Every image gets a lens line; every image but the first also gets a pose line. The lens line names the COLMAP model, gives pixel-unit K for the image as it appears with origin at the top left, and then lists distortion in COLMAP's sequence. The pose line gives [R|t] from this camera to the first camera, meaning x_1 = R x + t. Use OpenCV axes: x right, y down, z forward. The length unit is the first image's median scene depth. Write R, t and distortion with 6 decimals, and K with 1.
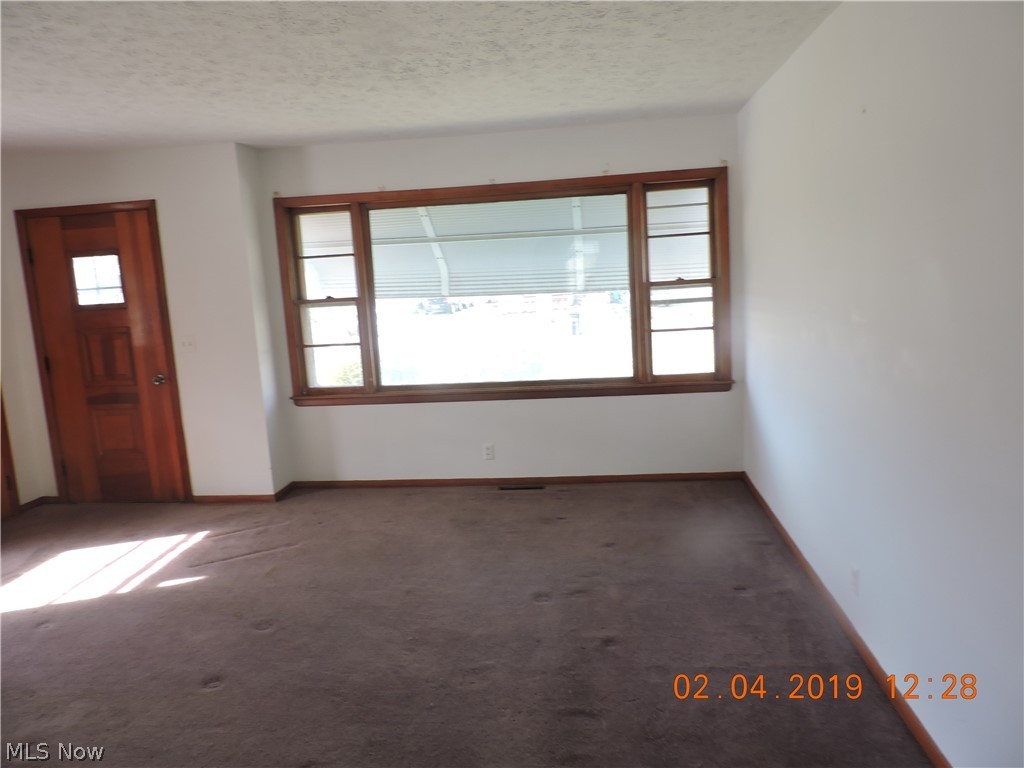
lens RADIAL K [[706.4, 0, 512.0], [0, 706.4, 384.0], [0, 0, 1]] dist [-0.045014, 0.000262]
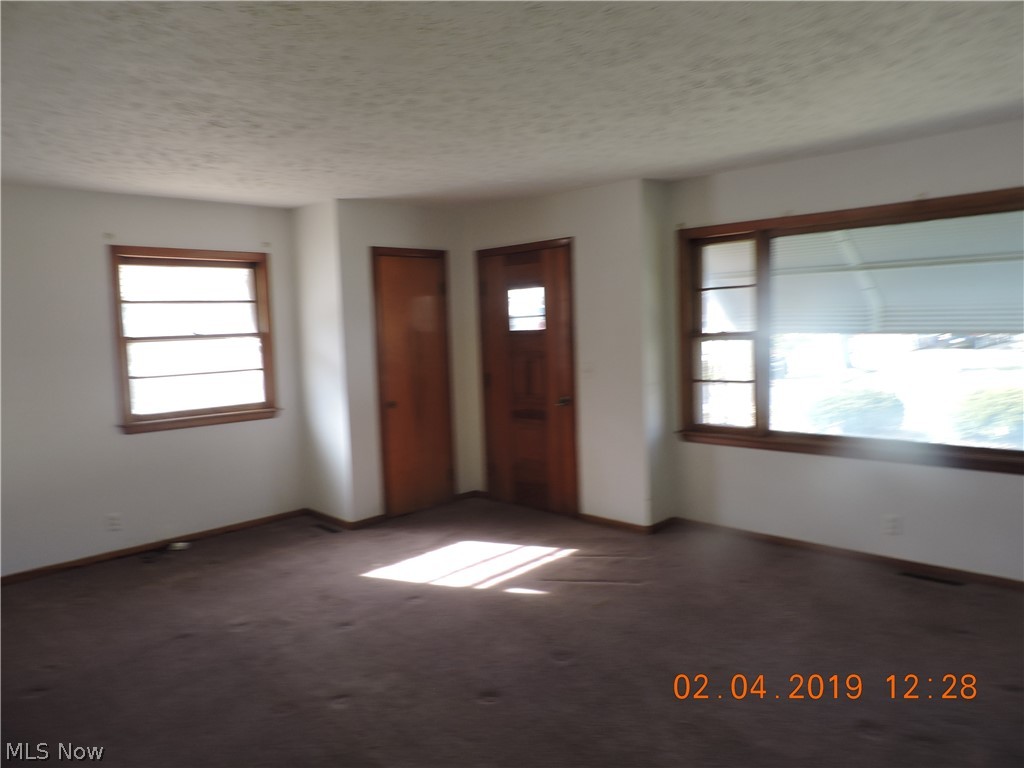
lens RADIAL K [[706.4, 0, 512.0], [0, 706.4, 384.0], [0, 0, 1]] dist [-0.045014, 0.000262]
pose [[0.775569, 0.075193, -0.626768, 0.121509], [-0.098204, 0.995164, -0.002129, -0.022559], [0.623577, 0.063203, 0.779203, 0.090448]]
